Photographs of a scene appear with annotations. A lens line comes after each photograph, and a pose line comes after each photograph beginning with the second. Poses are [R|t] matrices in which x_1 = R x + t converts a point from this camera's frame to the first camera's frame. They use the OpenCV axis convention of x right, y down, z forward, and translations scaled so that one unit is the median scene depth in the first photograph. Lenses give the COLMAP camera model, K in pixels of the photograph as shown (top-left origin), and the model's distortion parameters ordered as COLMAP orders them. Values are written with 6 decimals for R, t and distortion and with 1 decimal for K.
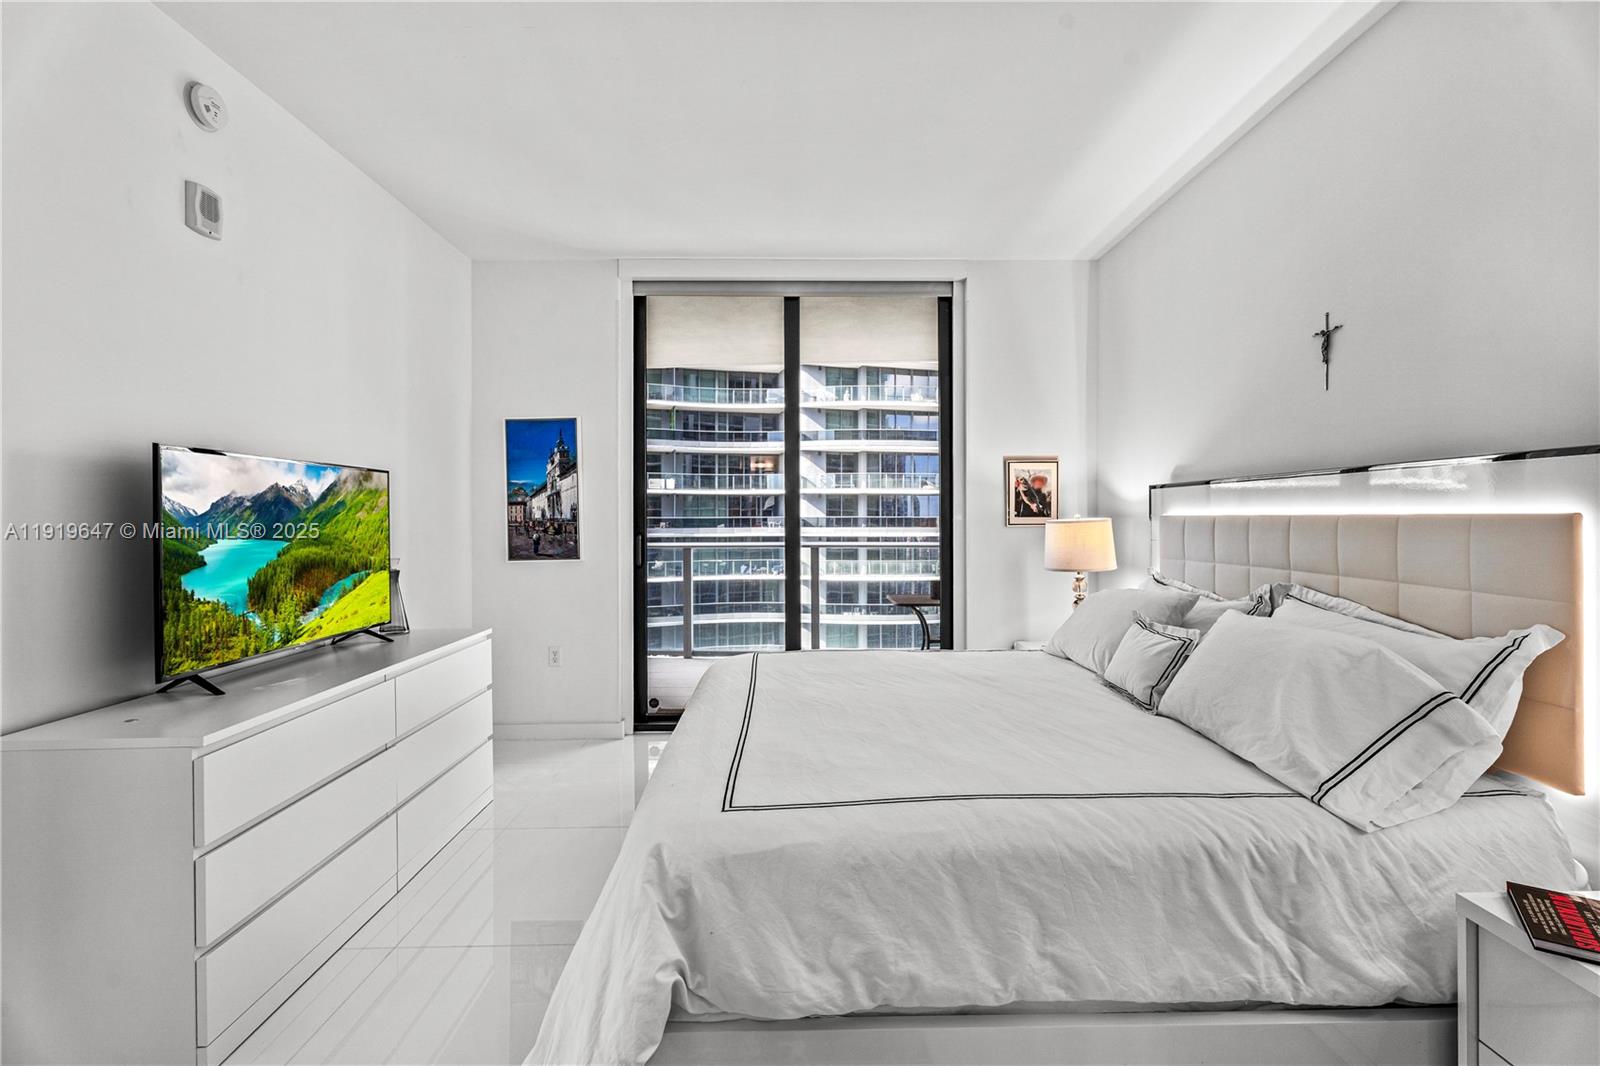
lens RADIAL K [[717.4, 0, 814.8], [0, 717.4, 526.6], [0, 0, 1]] dist [-0.004023, -0.000951]
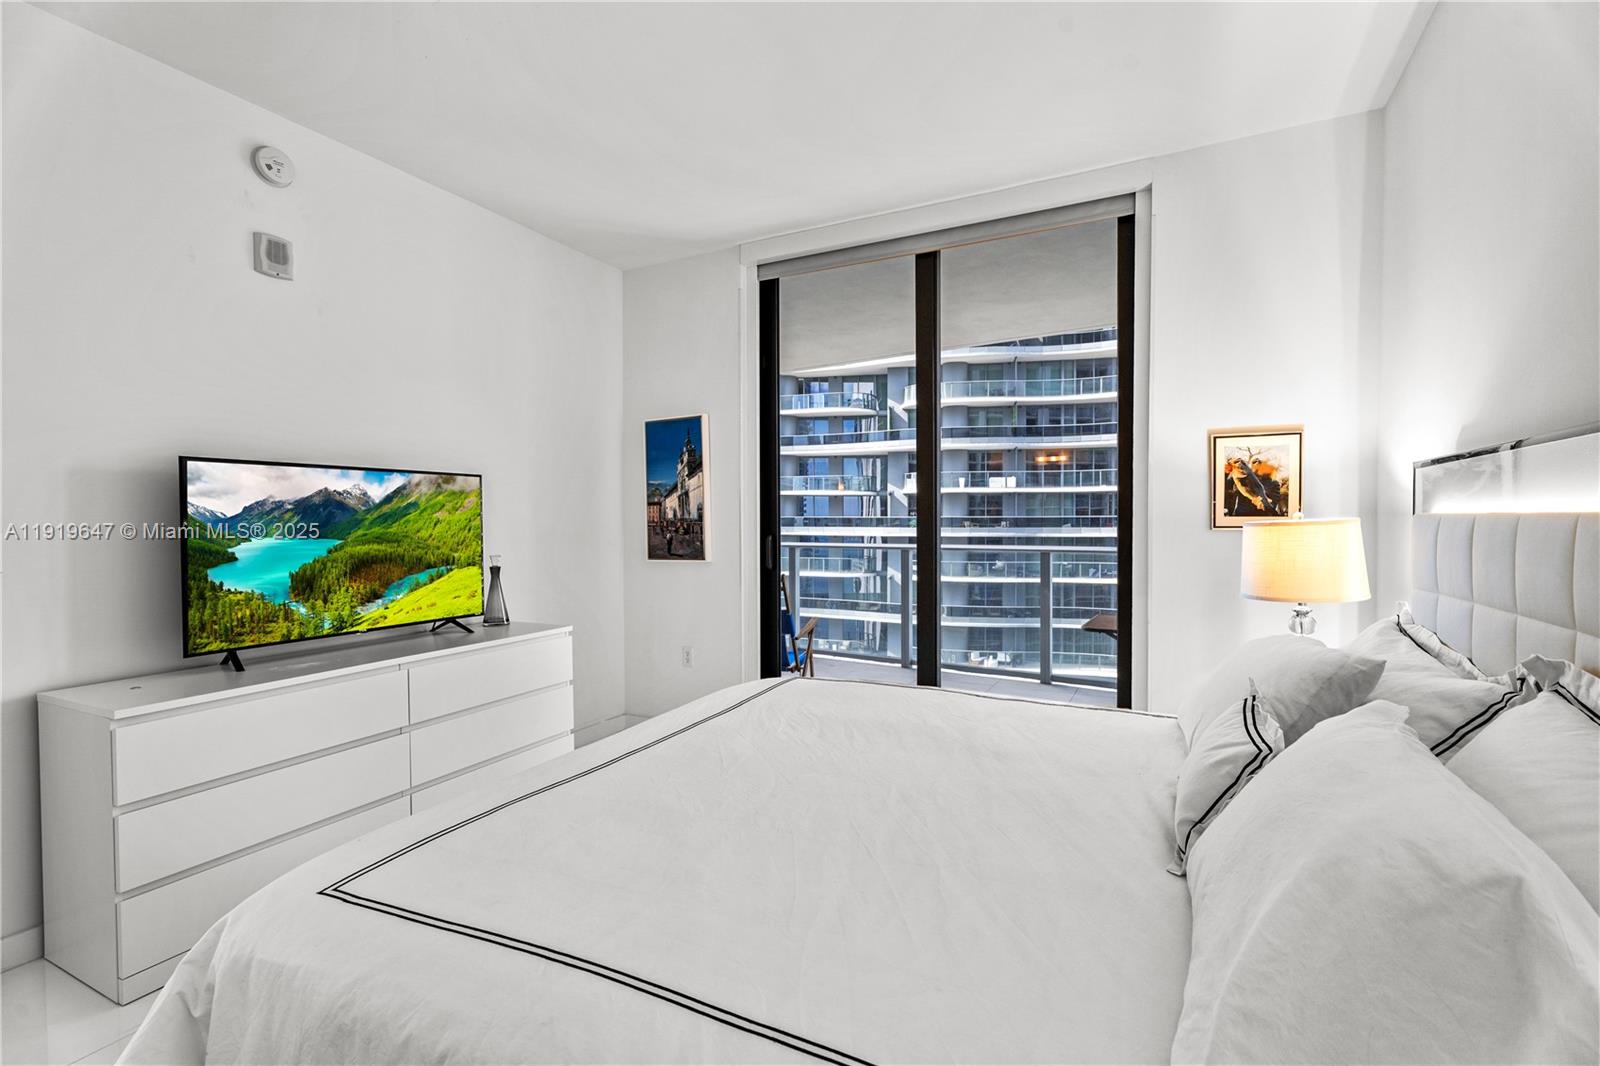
lens RADIAL K [[717.4, 0, 803.0], [0, 717.4, 537.5], [0, 0, 1]] dist [-0.004023, -0.000951]
pose [[0.880993, 0.012165, -0.472973, 0.277913], [-0.004341, 0.999835, 0.017630, -0.003678], [0.473110, -0.013478, 0.880900, 0.222608]]
